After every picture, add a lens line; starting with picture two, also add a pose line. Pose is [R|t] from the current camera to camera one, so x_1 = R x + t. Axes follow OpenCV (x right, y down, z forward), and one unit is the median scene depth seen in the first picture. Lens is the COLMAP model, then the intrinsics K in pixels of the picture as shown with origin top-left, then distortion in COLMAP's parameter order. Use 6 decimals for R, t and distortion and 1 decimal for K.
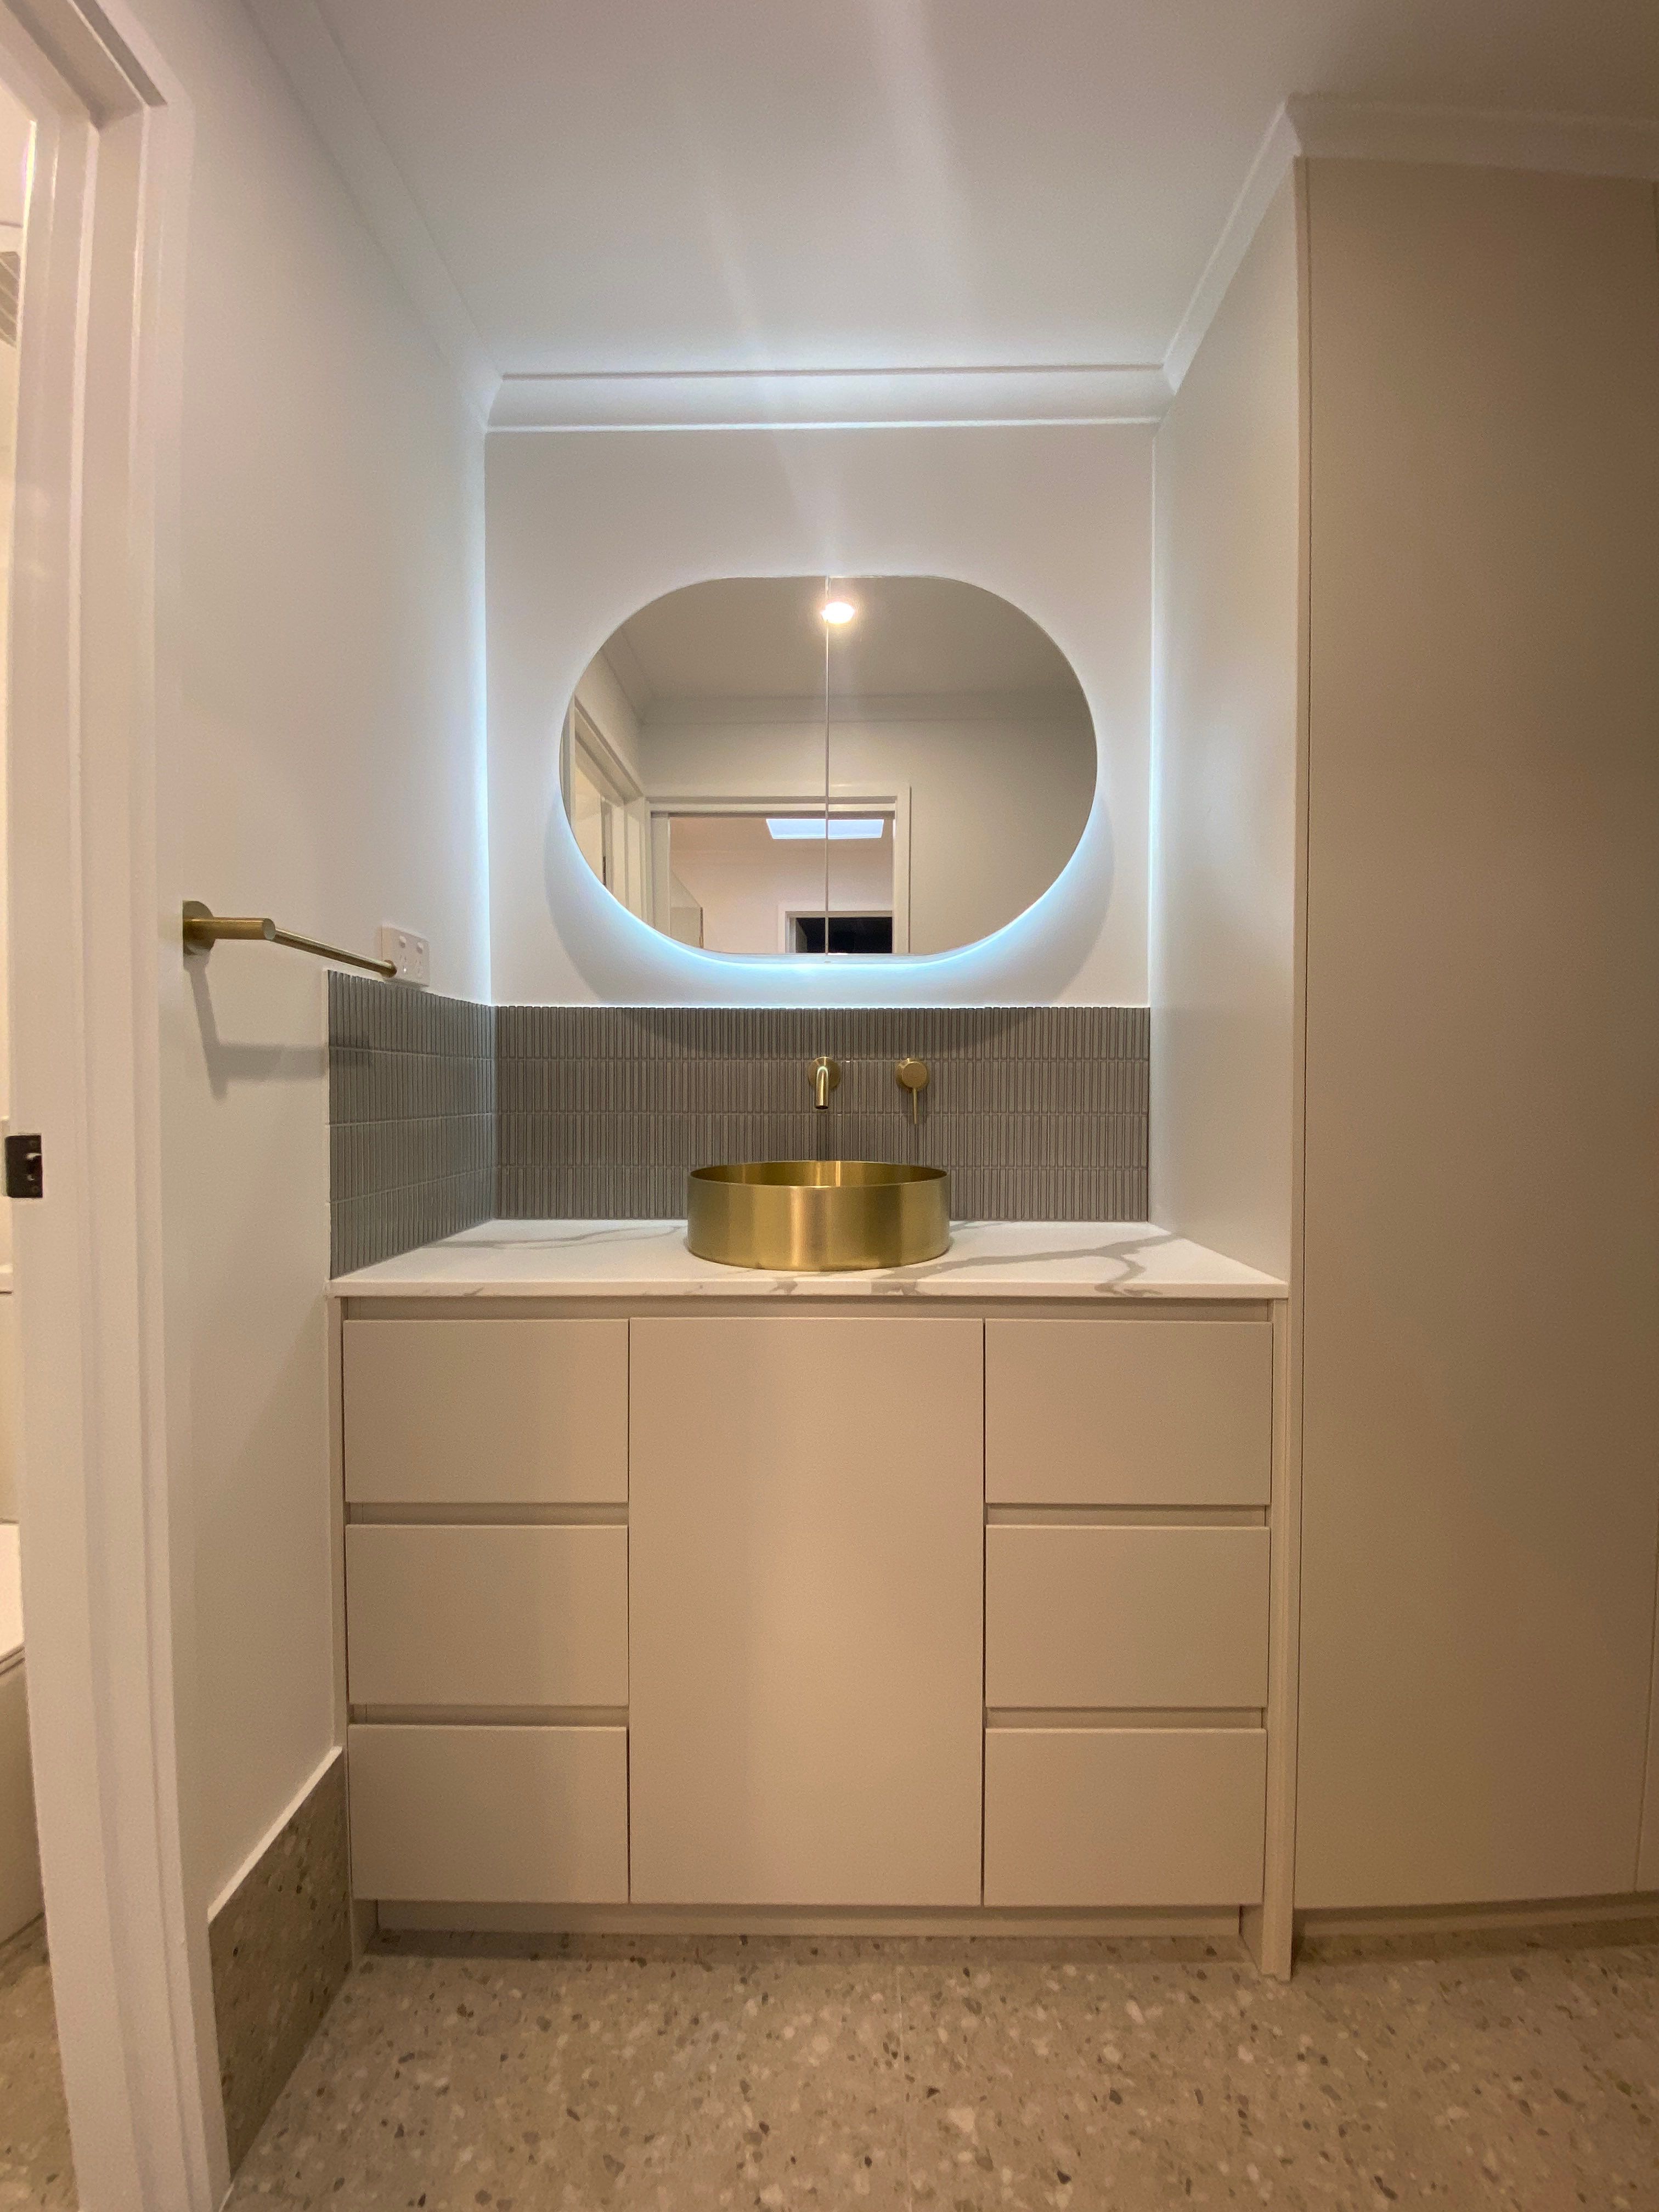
lens RADIAL K [[897.2, 0, 818.6], [0, 897.2, 1103.6], [0, 0, 1]] dist [0.029924, -0.021917]
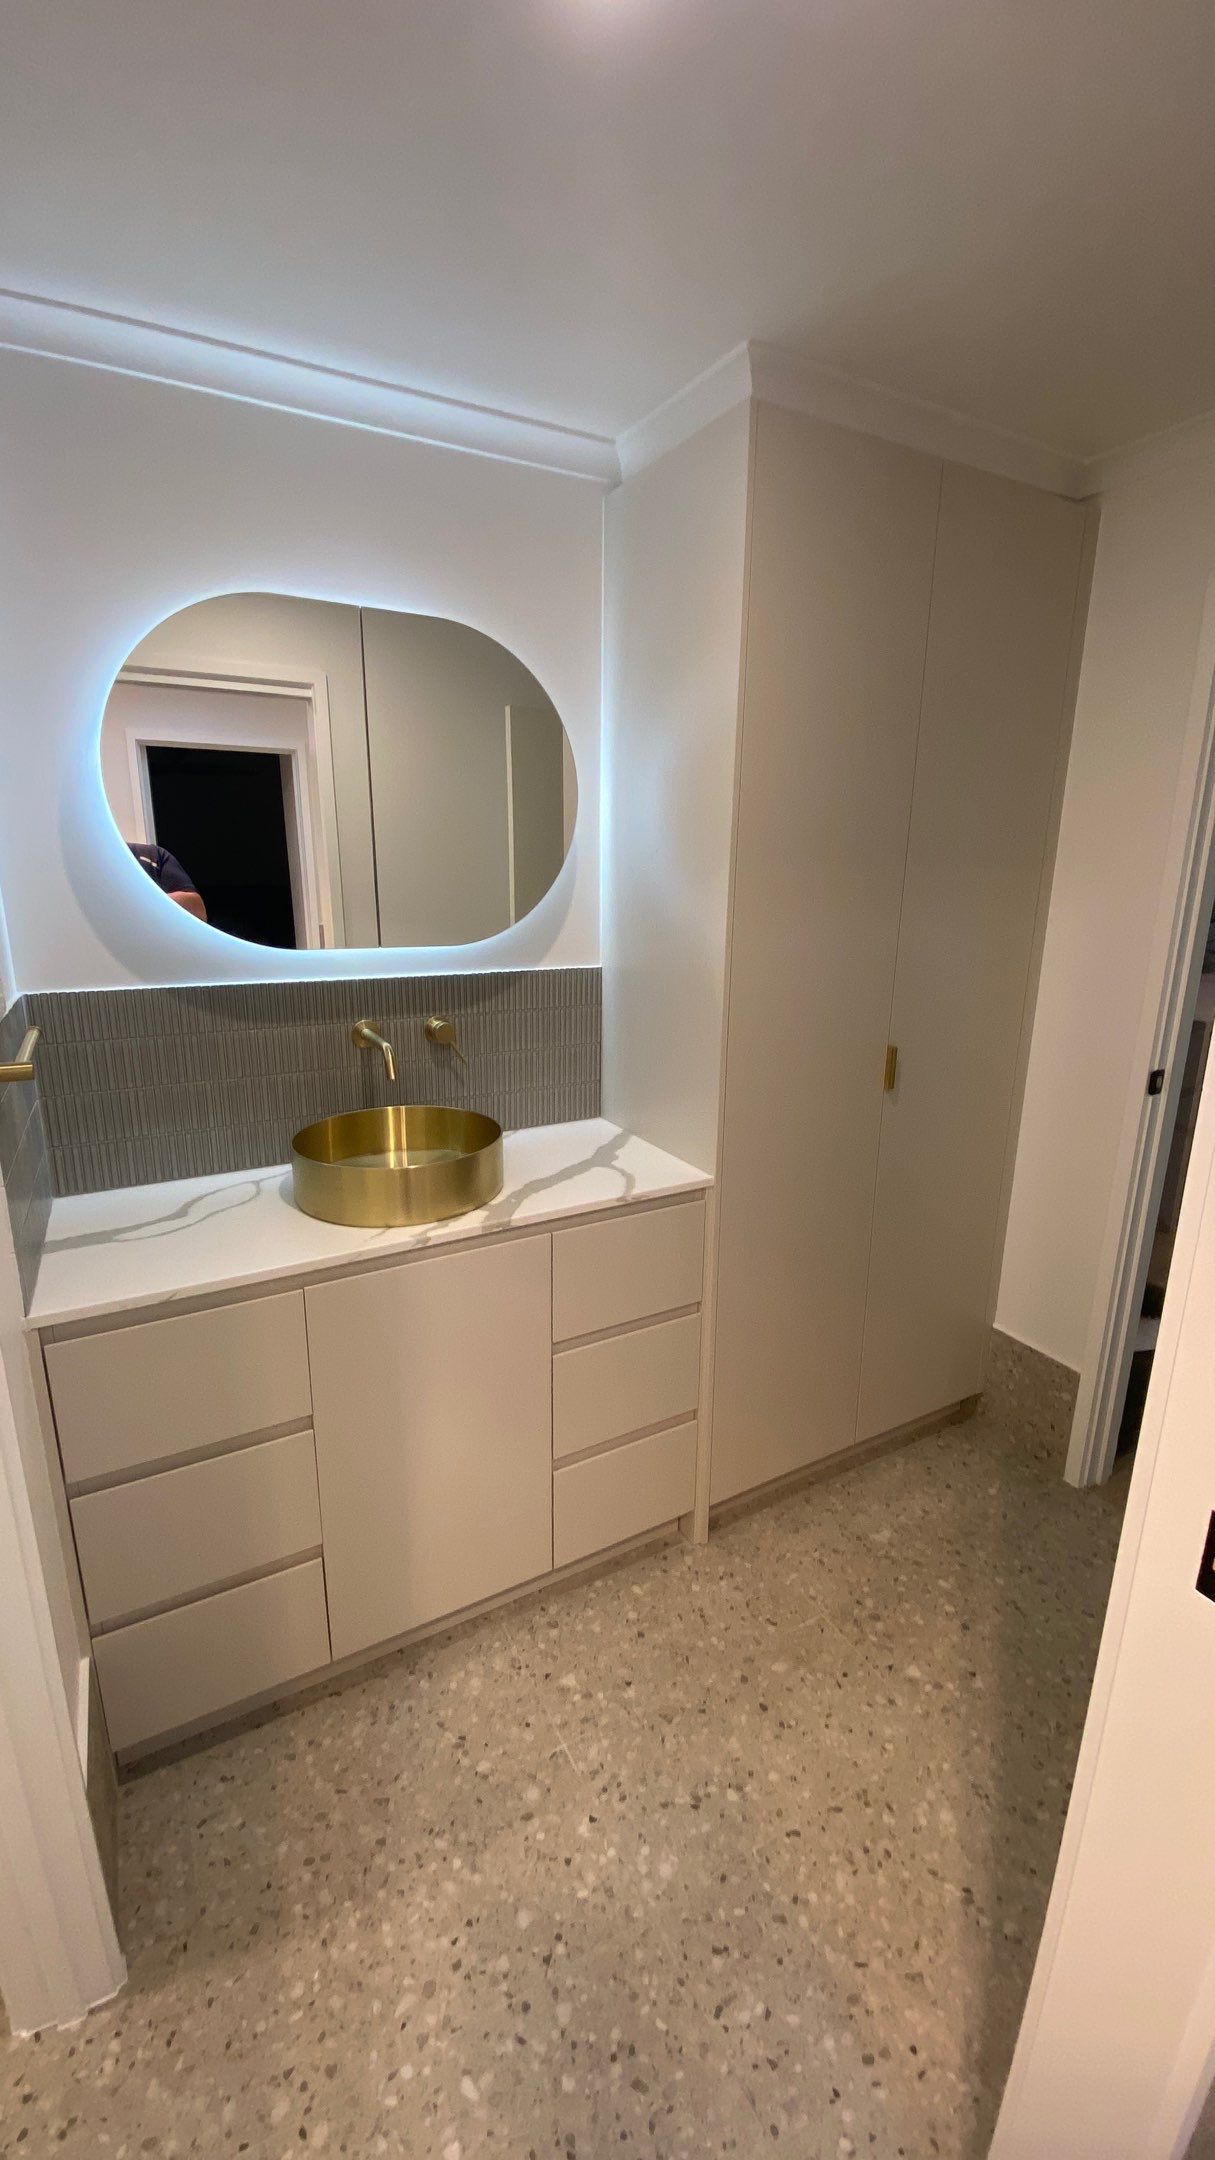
lens RADIAL K [[861.3, 0, 610.2], [0, 861.3, 1075.9], [0, 0, 1]] dist [-0.000522, 0.000494]
pose [[0.873325, -0.108127, 0.474987, -0.375532], [0.004188, 0.976686, 0.214634, -0.322412], [-0.487121, -0.185455, 0.853416, -0.212838]]
